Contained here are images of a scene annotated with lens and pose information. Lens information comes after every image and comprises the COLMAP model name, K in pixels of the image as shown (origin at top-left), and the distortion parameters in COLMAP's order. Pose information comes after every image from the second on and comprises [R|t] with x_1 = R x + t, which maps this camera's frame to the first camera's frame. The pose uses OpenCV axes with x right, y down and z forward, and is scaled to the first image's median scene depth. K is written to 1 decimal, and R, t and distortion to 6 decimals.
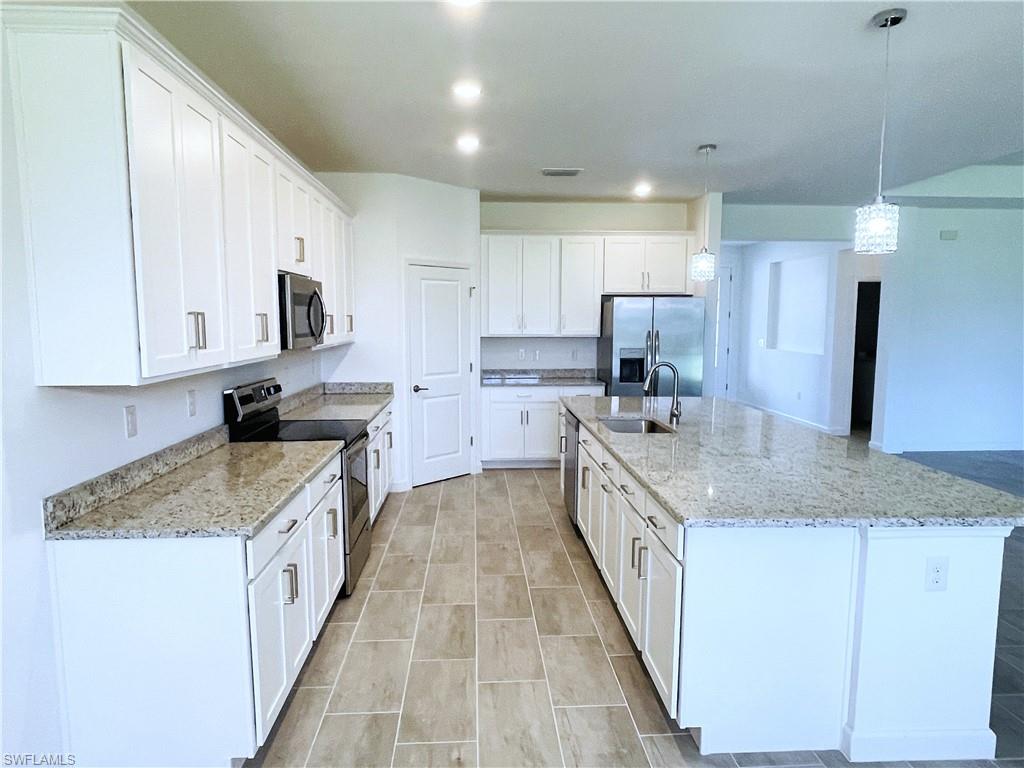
lens RADIAL K [[657.9, 0, 511.8], [0, 657.9, 388.2], [0, 0, 1]] dist [-0.005263, -0.000874]
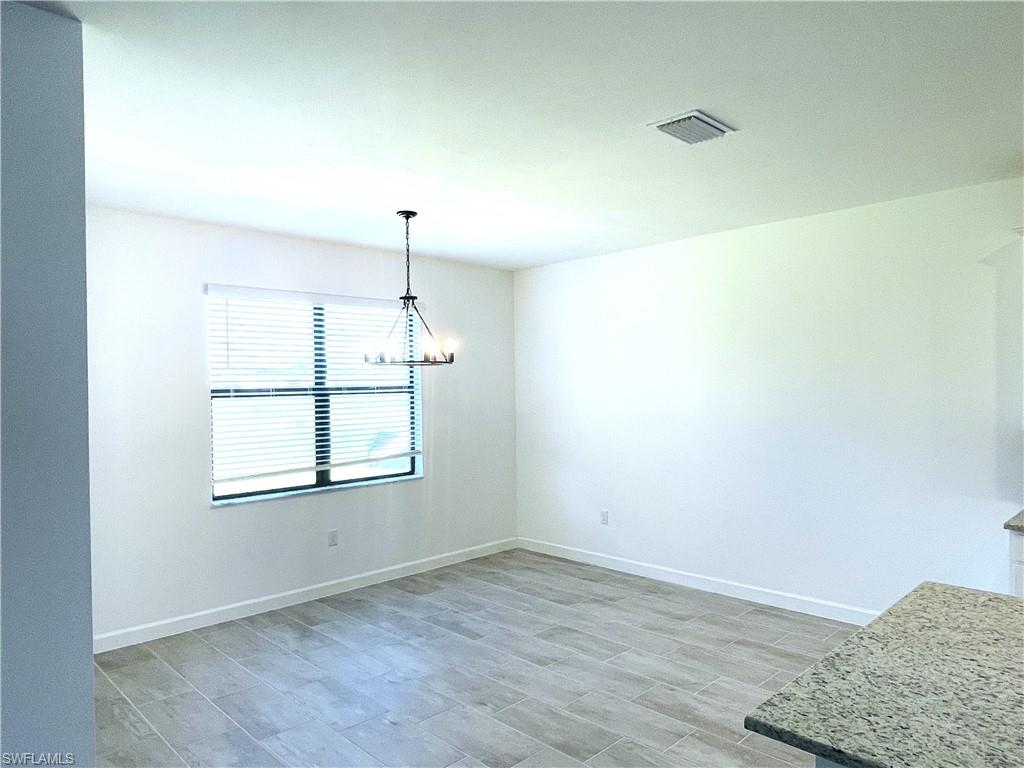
lens RADIAL K [[657.9, 0, 513.2], [0, 657.9, 385.4], [0, 0, 1]] dist [-0.005263, -0.000874]
pose [[-0.752962, 0.009350, -0.657998, 1.013851], [-0.063176, 0.994253, 0.086422, -0.119260], [0.655025, 0.106642, -0.748044, 0.895859]]
